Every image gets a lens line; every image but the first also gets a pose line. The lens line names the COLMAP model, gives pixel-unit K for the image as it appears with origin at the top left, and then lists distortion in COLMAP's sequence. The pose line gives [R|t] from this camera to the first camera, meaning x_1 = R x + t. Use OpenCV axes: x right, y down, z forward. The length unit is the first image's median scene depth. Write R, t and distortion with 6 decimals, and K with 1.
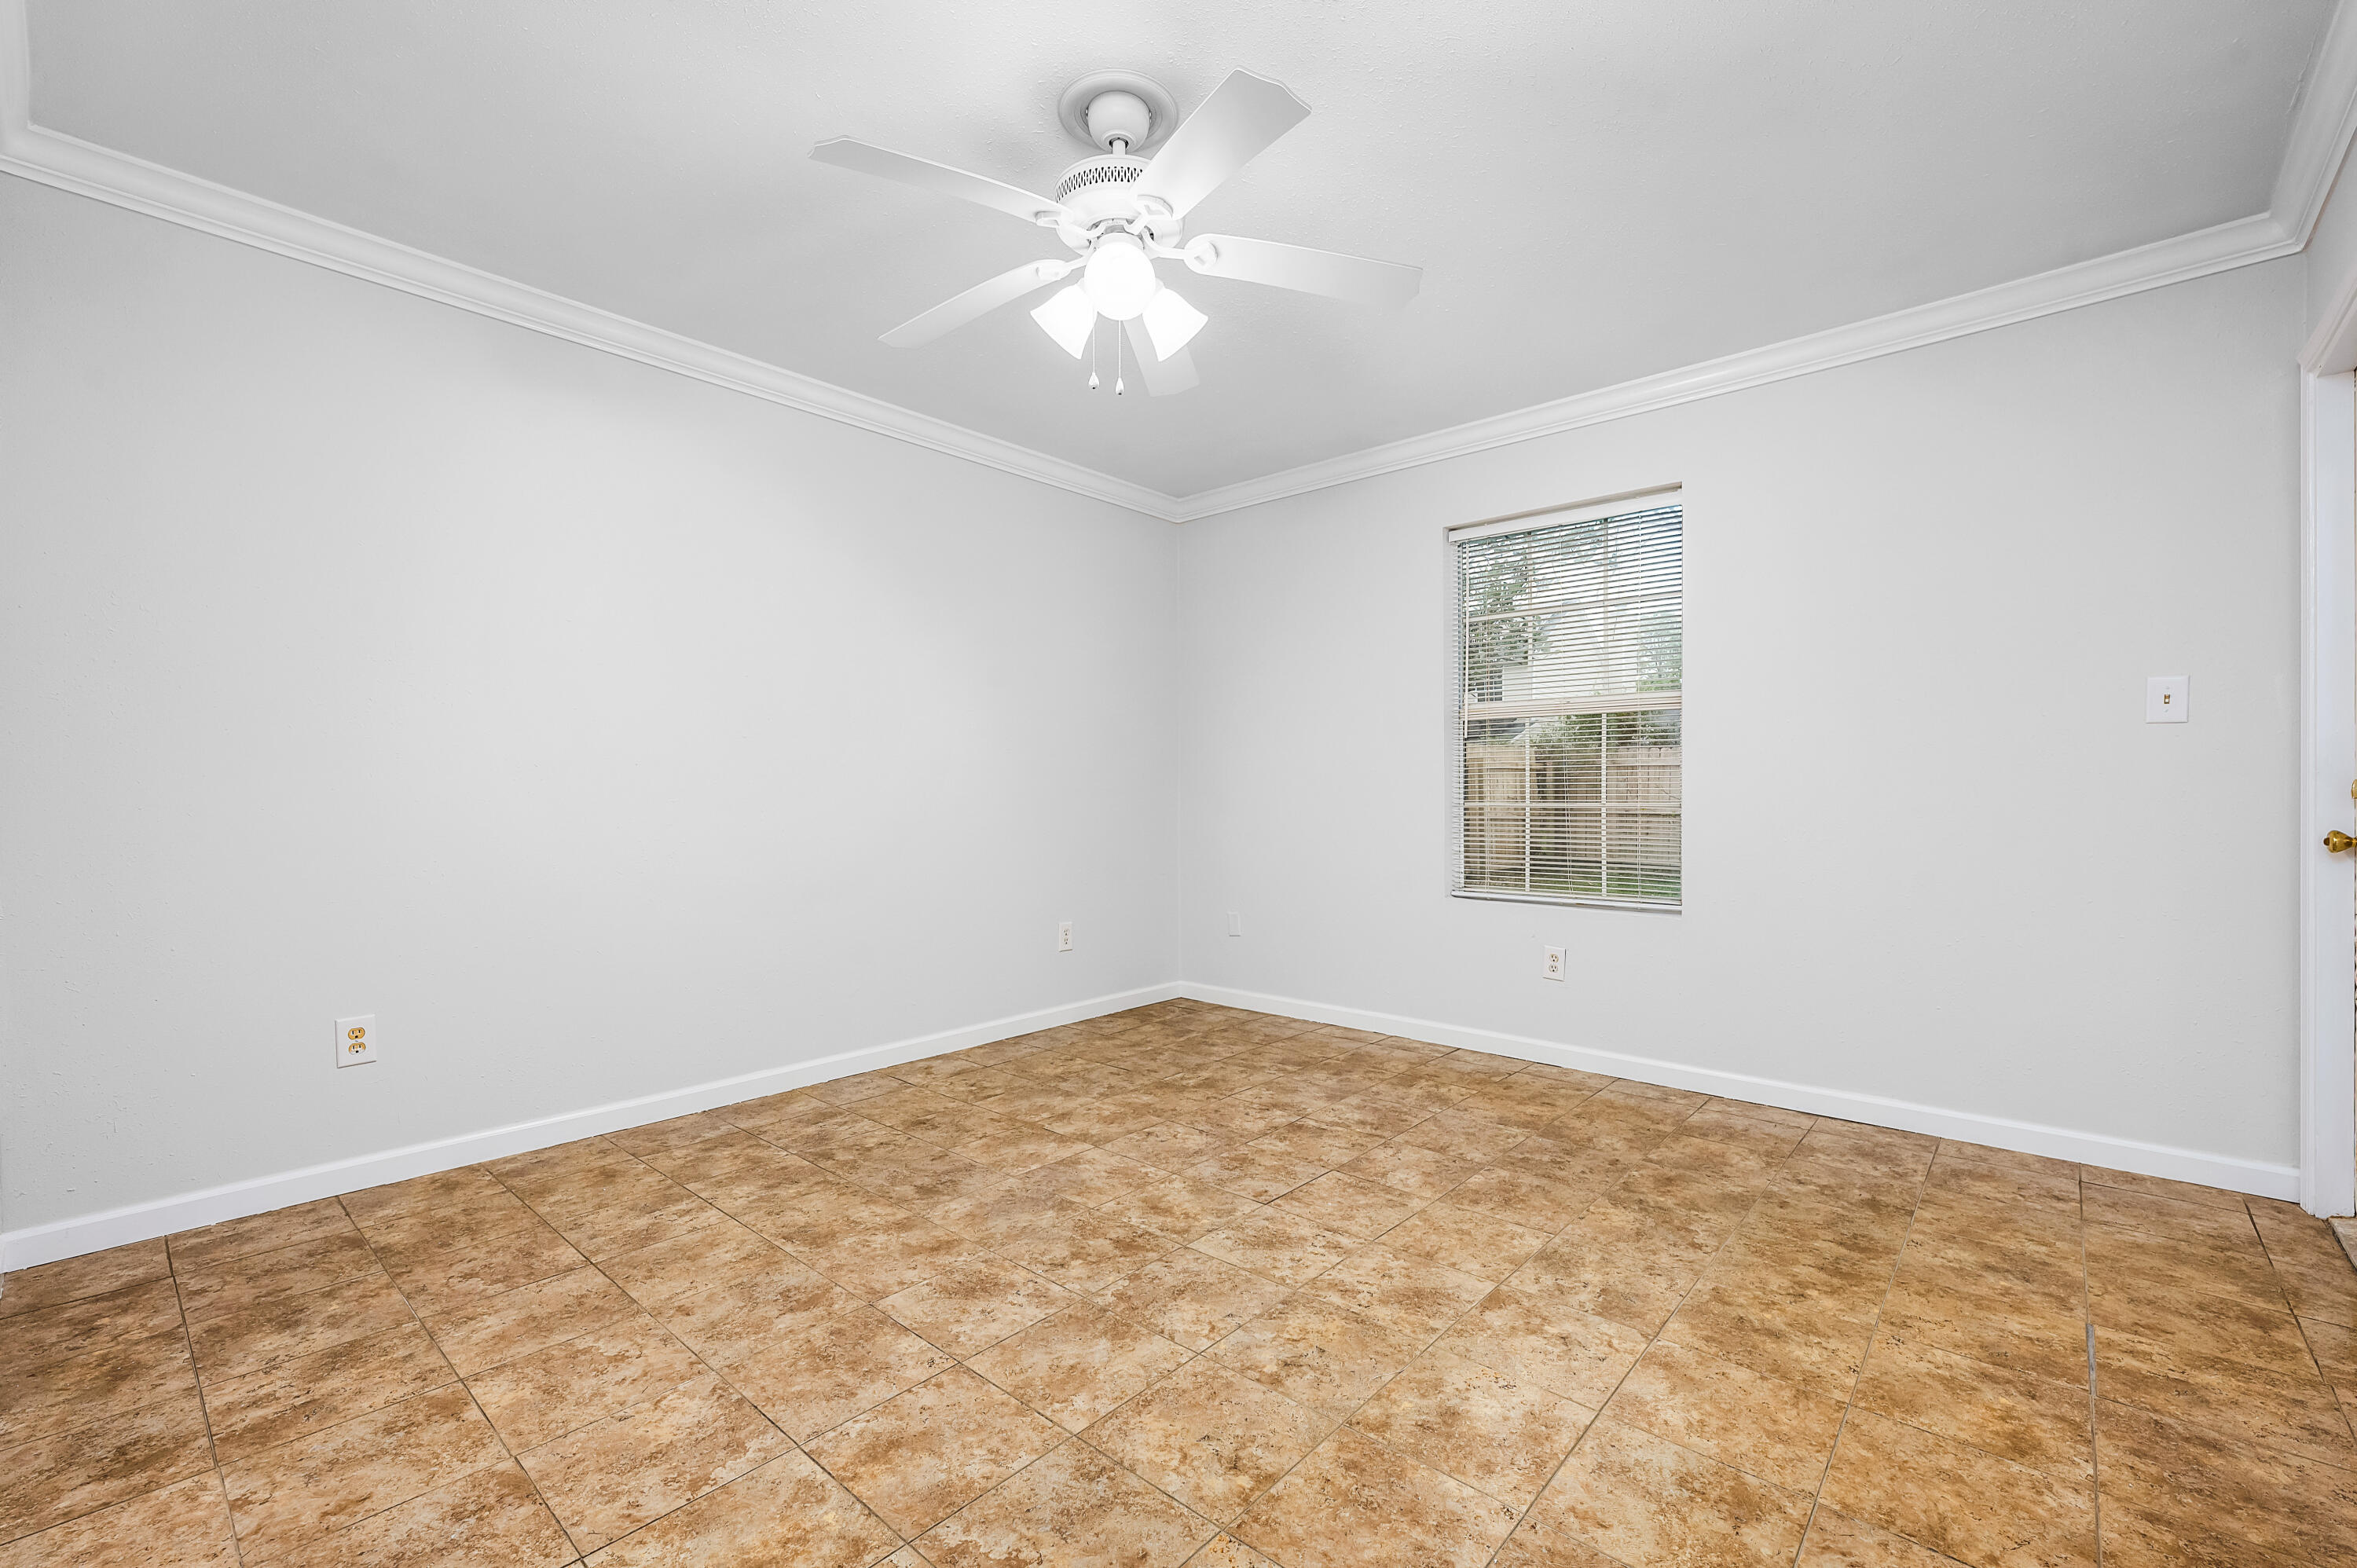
lens RADIAL K [[989.1, 0, 1174.1], [0, 989.1, 803.1], [0, 0, 1]] dist [0.000739, 0.000144]
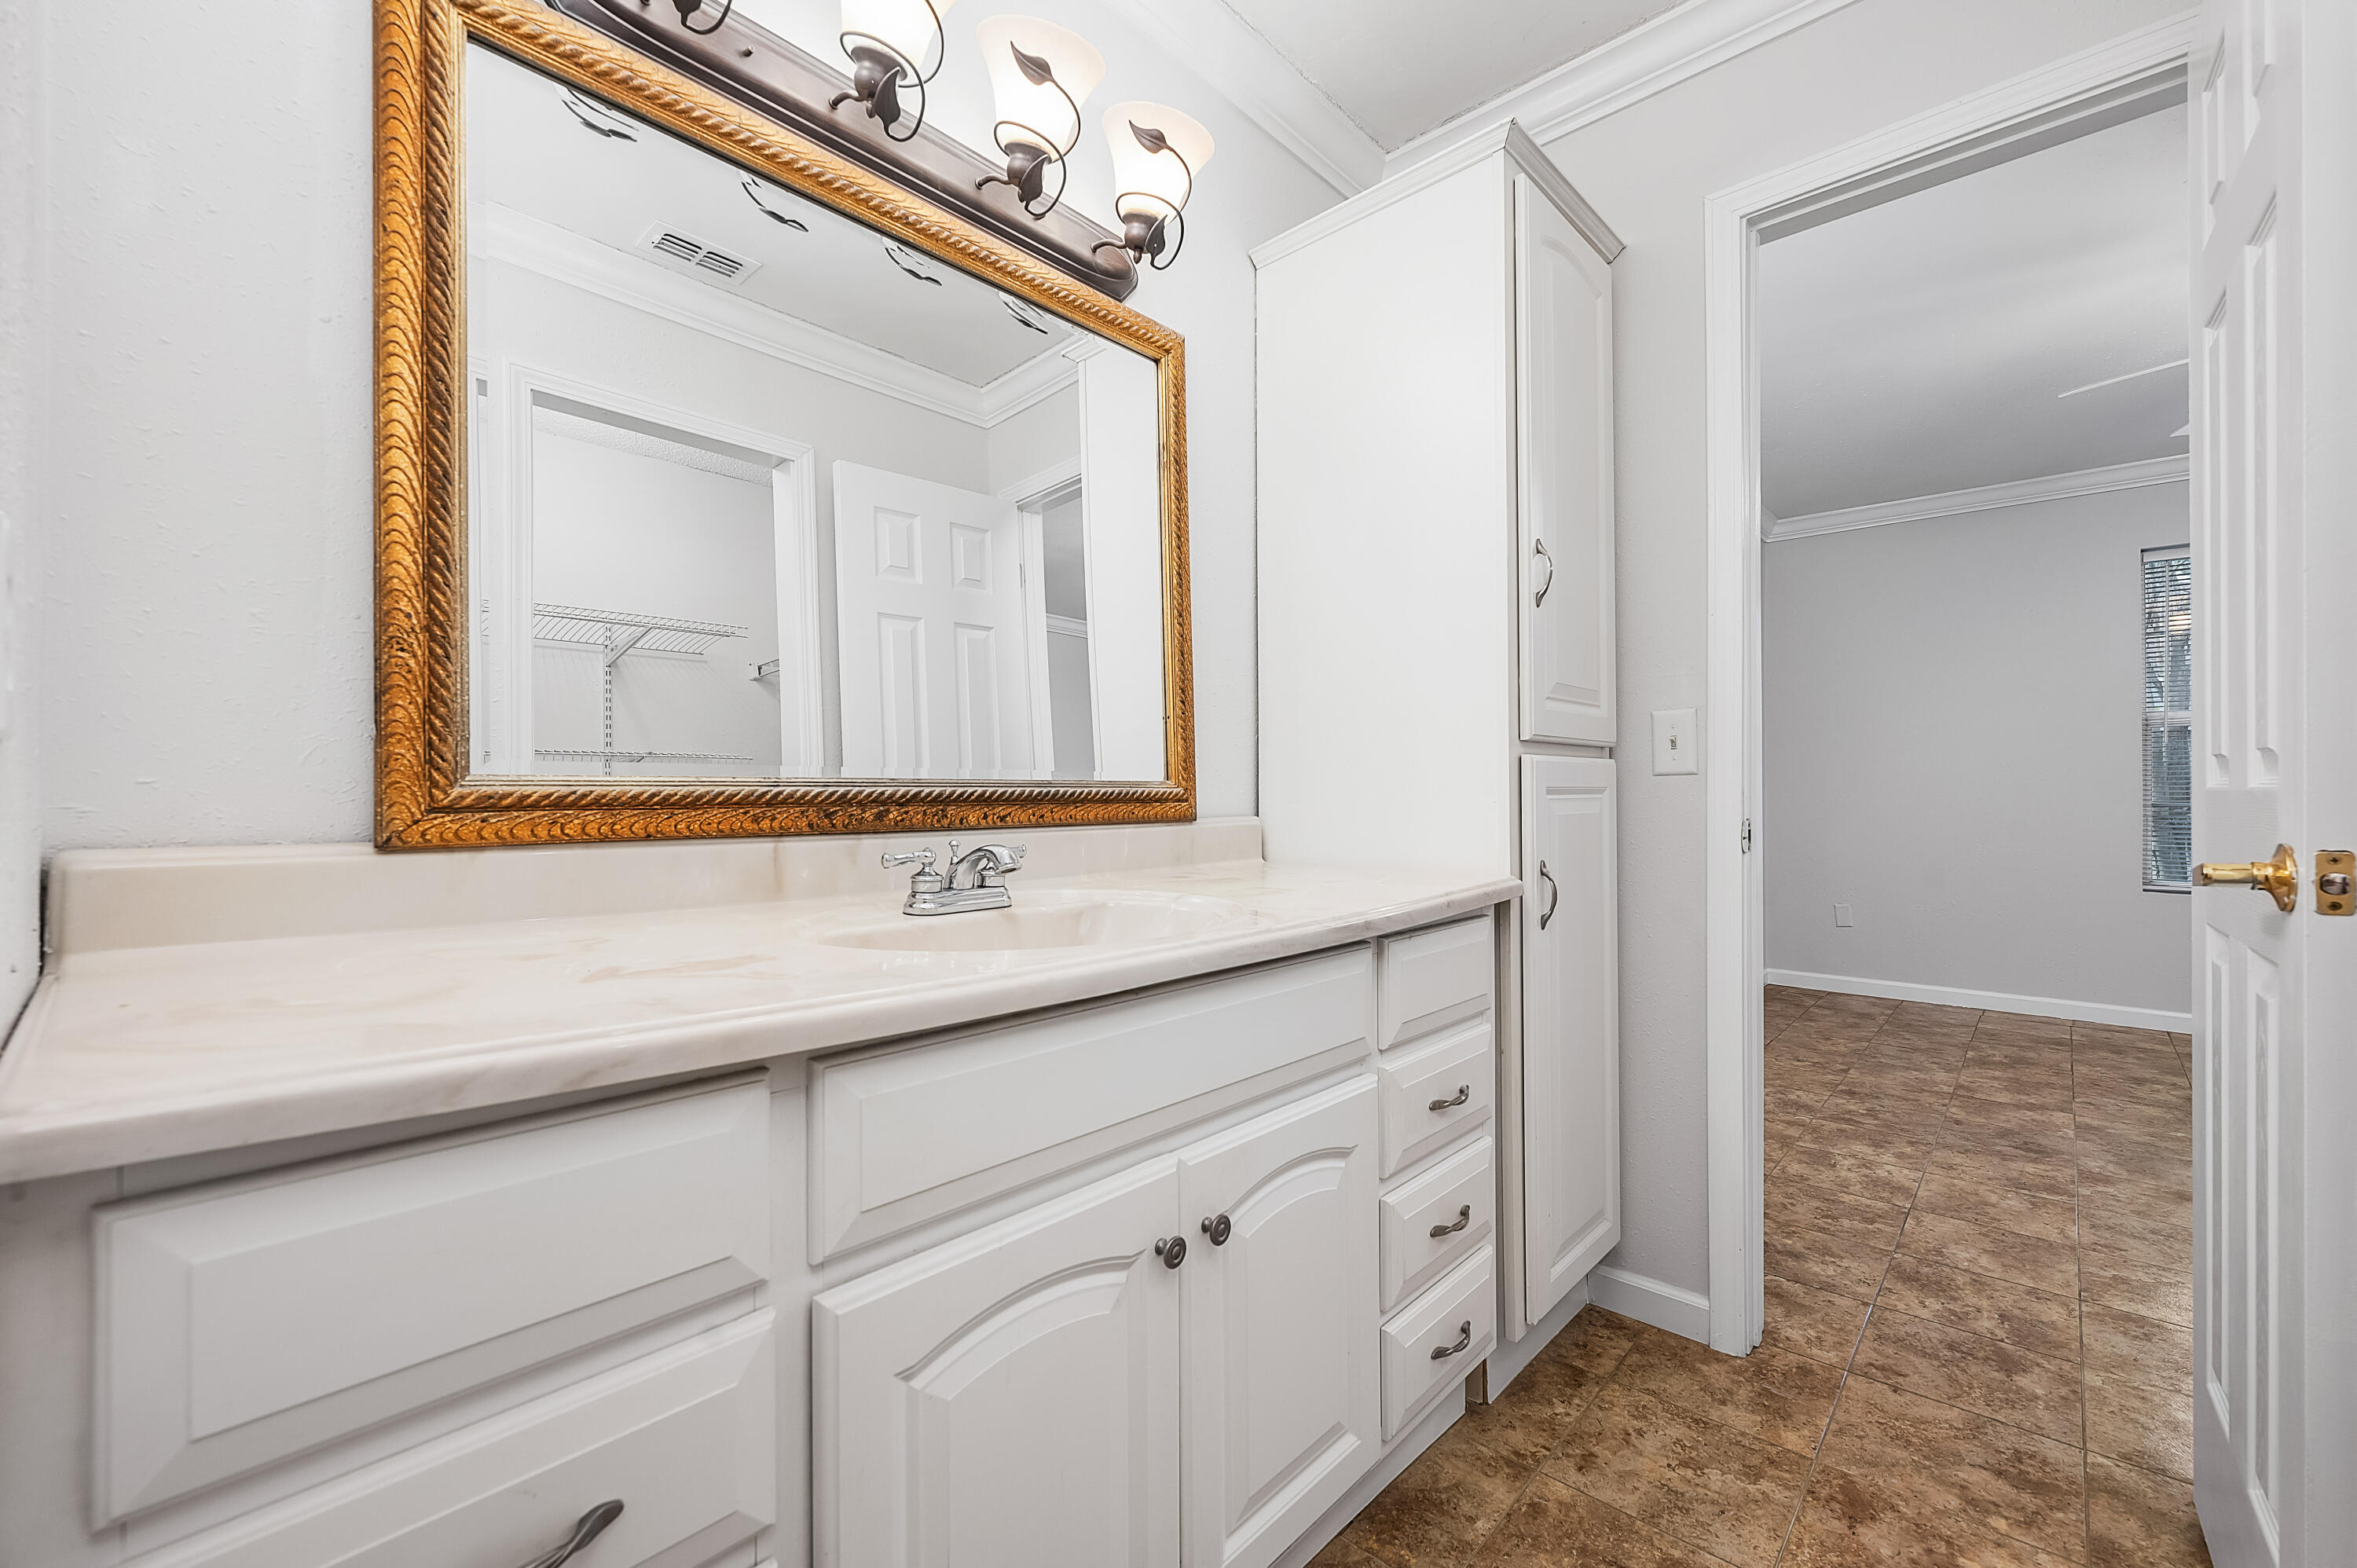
lens RADIAL K [[958.2, 0, 1187.4], [0, 958.2, 769.6], [0, 0, 1]] dist [-0.000433, 0.001278]
pose [[0.999944, 0.001609, -0.010494, -1.334035], [-0.001994, 0.999325, -0.036691, 0.007440], [0.010428, 0.036710, 0.999272, -0.112745]]
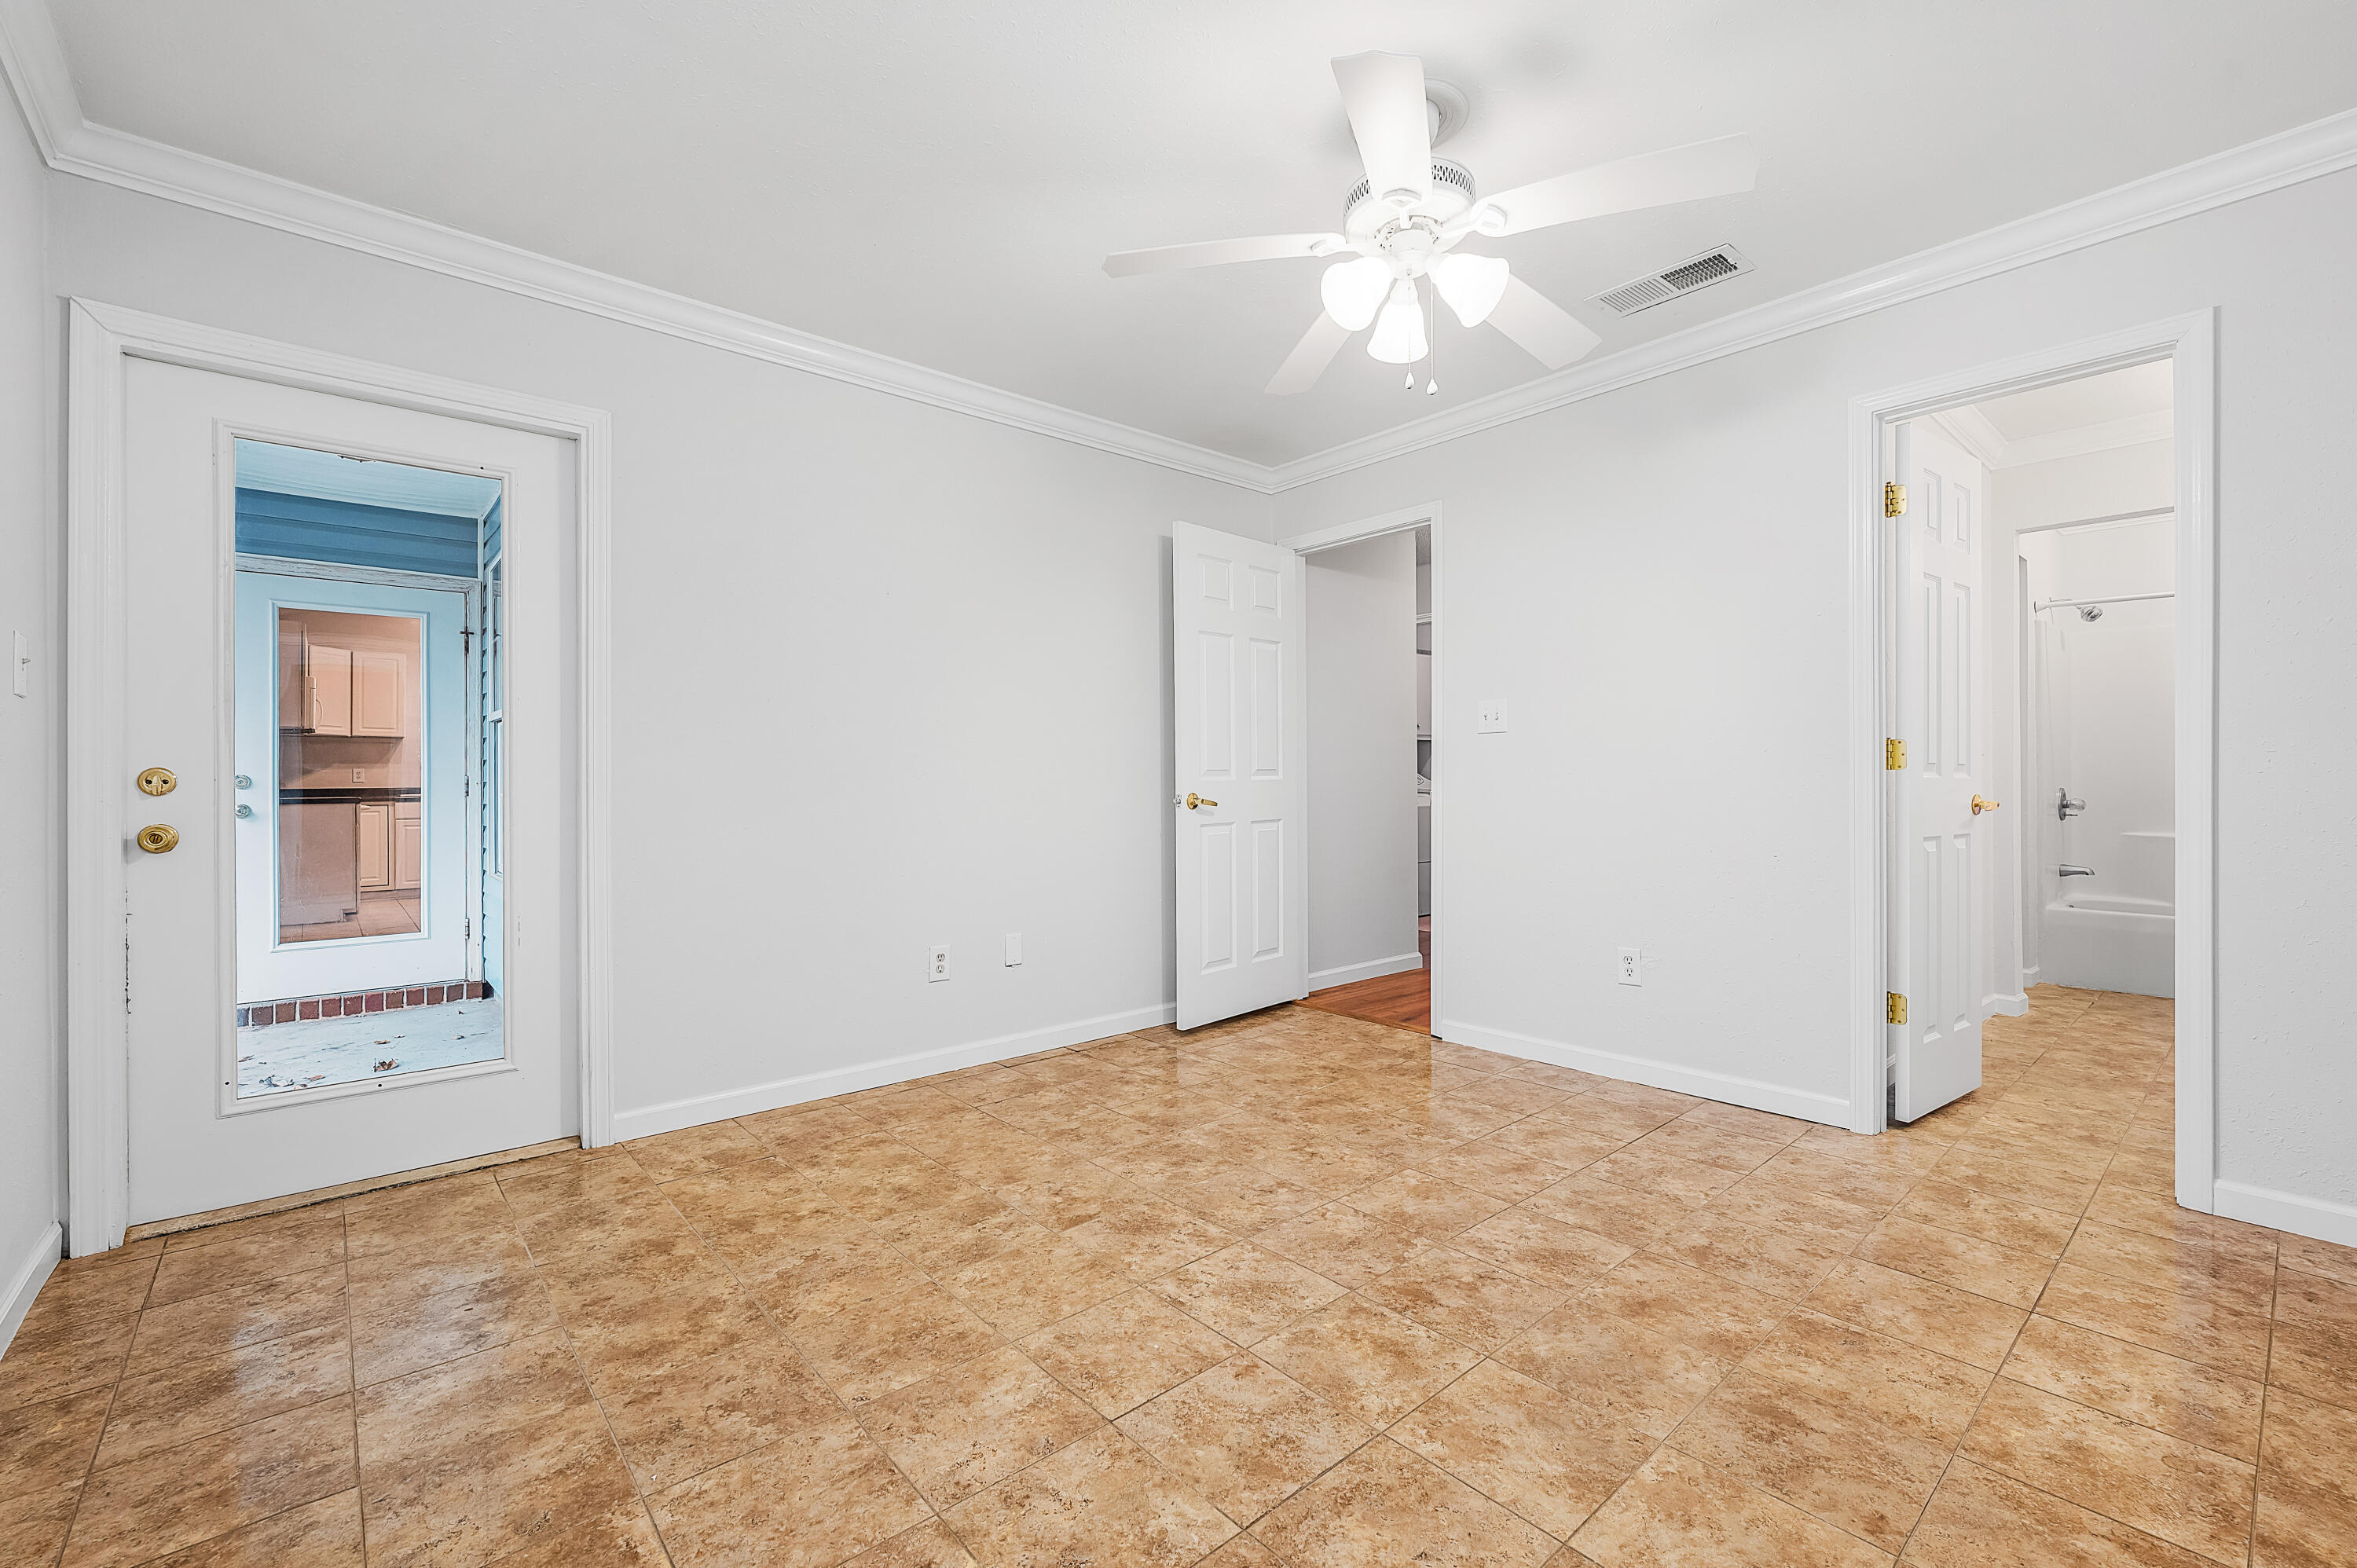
lens RADIAL K [[989.1, 0, 1172.0], [0, 989.1, 786.7], [0, 0, 1]] dist [0.000739, 0.000144]
pose [[-0.991768, 0.005210, 0.127945, 0.054782], [0.007312, 0.999846, 0.015965, -0.021754], [-0.127842, 0.016769, -0.991653, 1.872882]]
